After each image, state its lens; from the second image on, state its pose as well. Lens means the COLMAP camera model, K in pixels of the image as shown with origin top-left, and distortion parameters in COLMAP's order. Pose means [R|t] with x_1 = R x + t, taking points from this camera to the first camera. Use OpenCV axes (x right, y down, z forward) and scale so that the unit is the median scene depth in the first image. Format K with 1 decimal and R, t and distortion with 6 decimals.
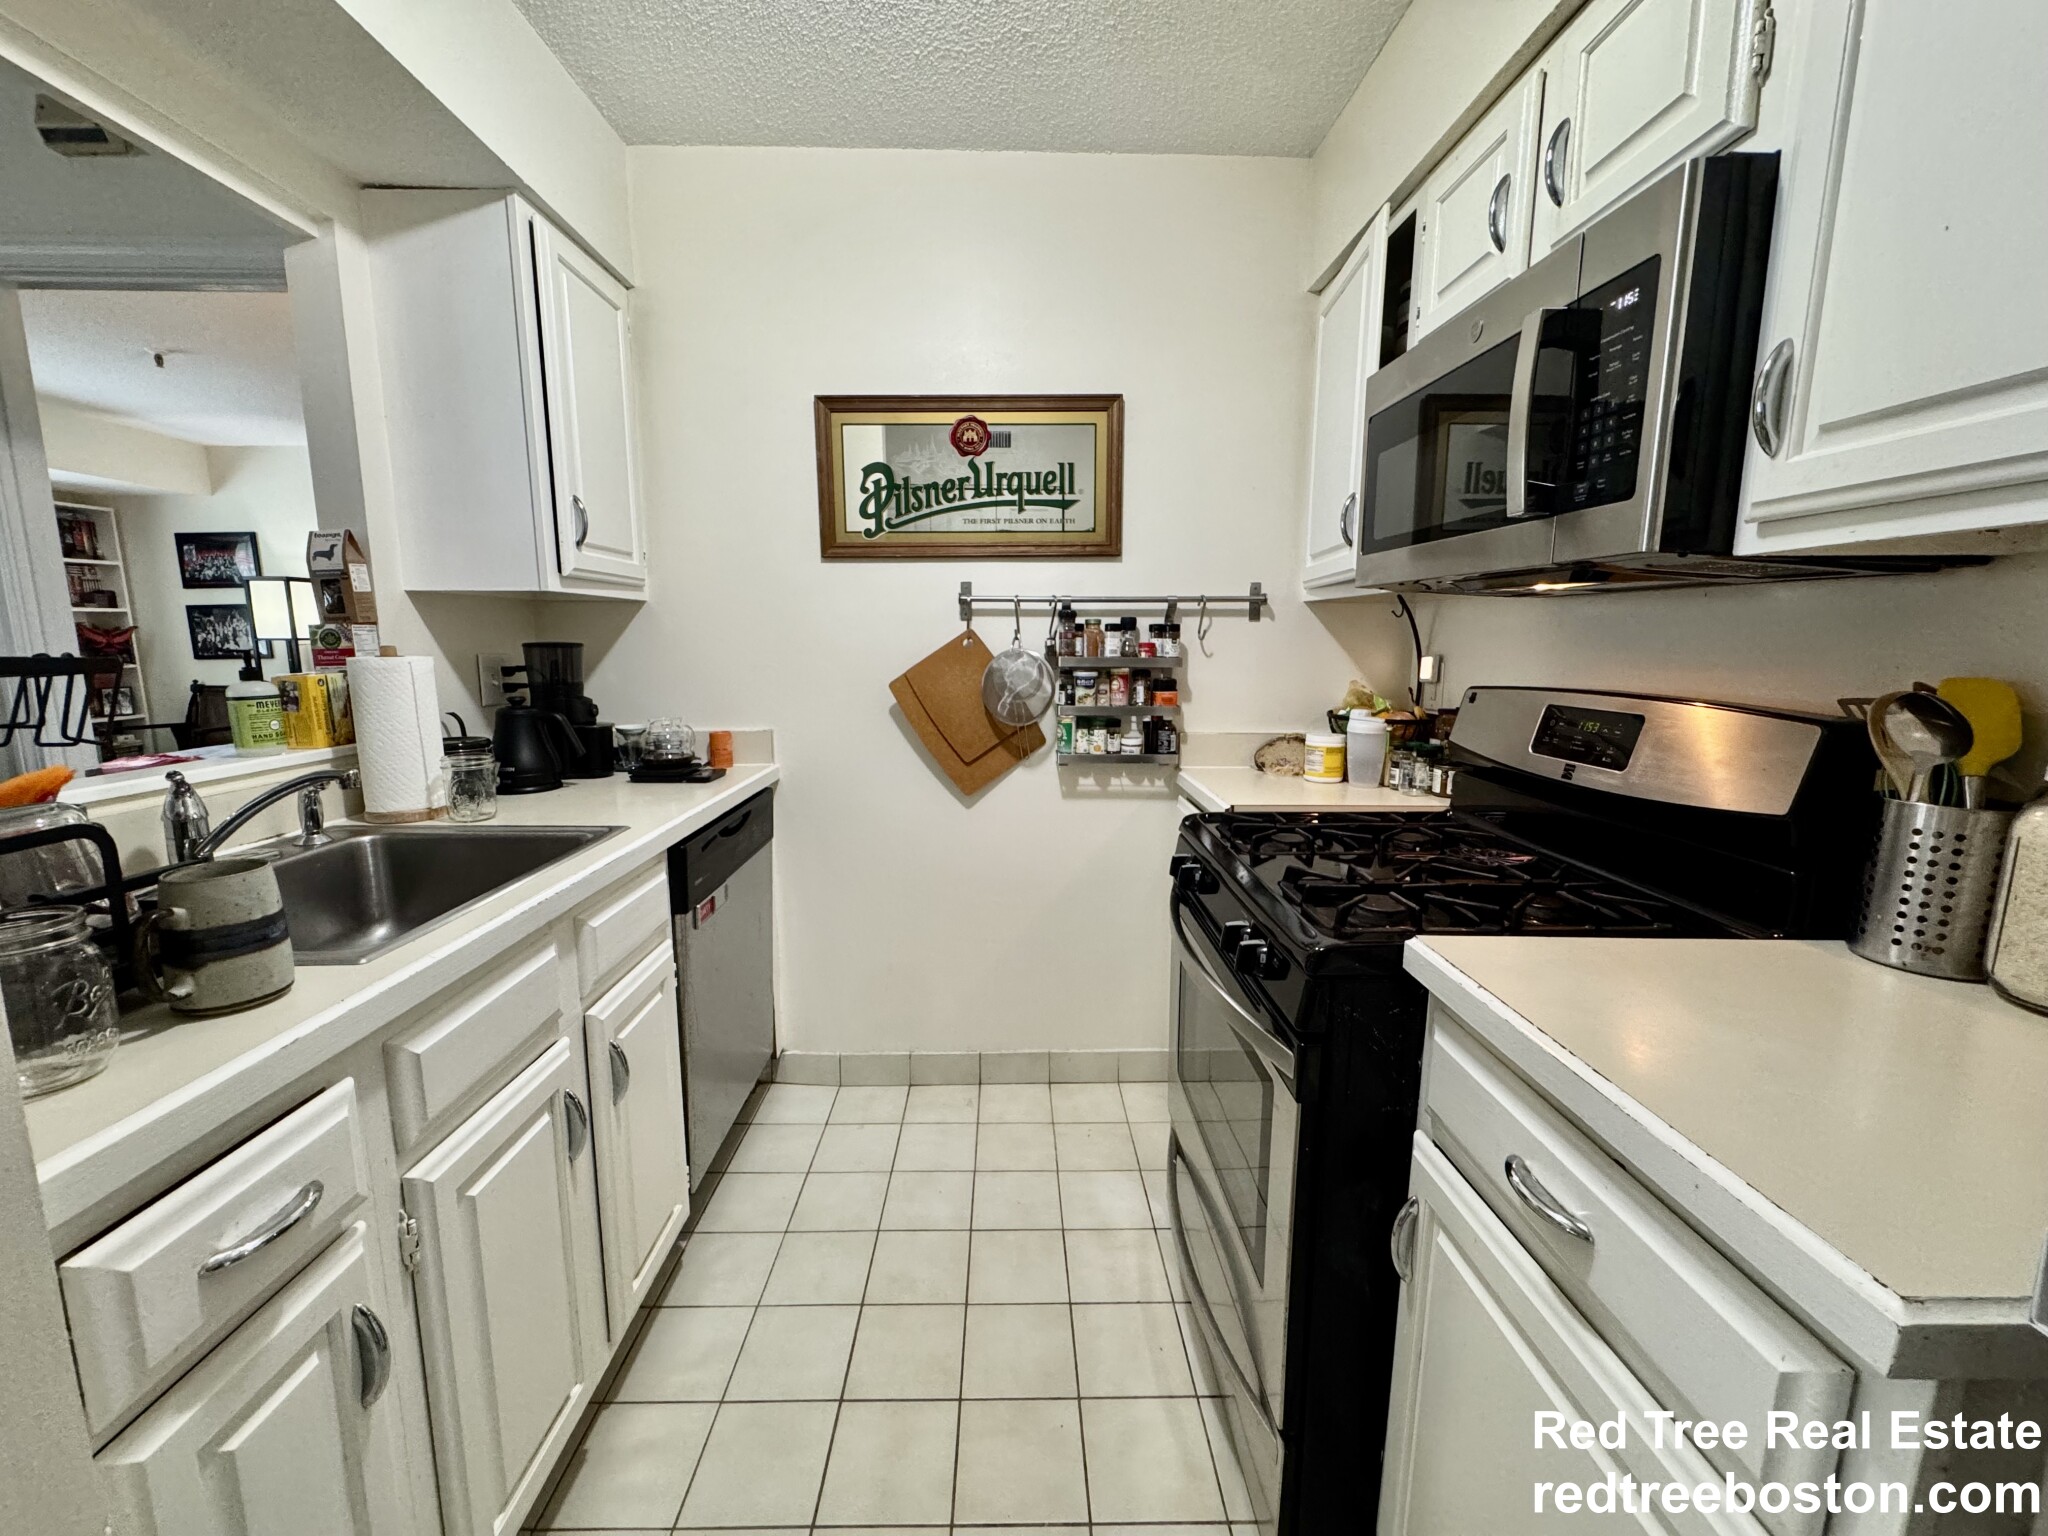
lens RADIAL K [[817.7, 0, 1021.5], [0, 817.7, 767.1], [0, 0, 1]] dist [-0.000889, -0.000574]
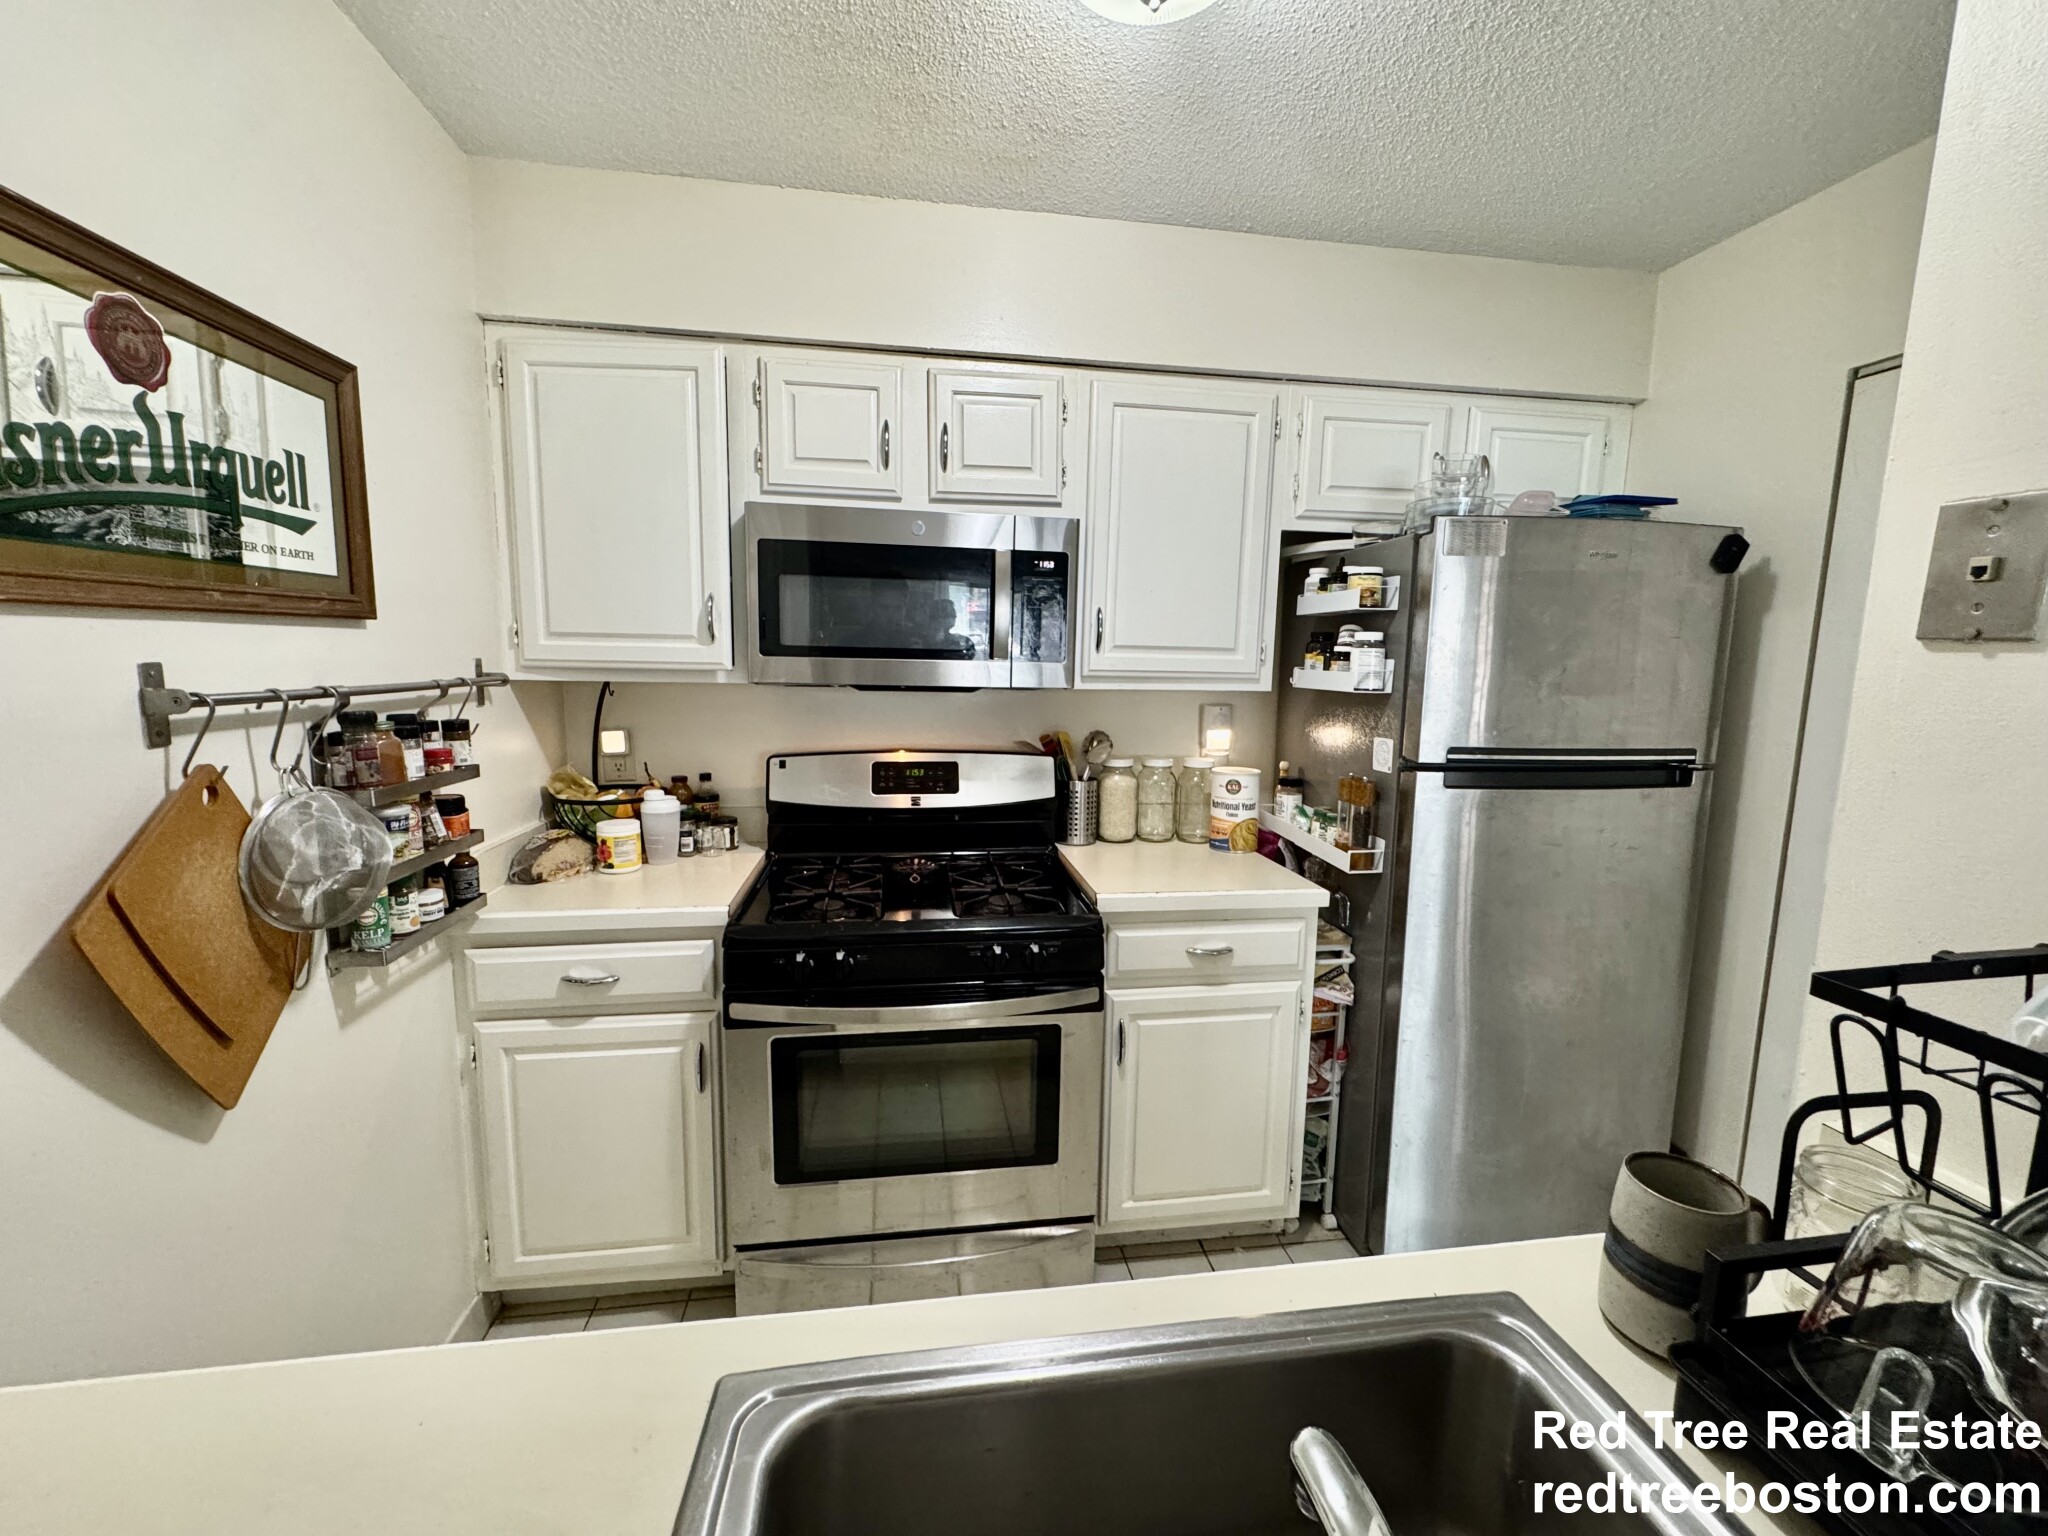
lens RADIAL K [[817.7, 0, 1021.5], [0, 817.7, 767.1], [0, 0, 1]] dist [-0.000889, -0.000574]
pose [[-0.110816, -0.136586, 0.984410, -0.584174], [0.142909, 0.978027, 0.151788, -0.173451], [-0.983512, 0.157502, -0.088862, 0.588898]]
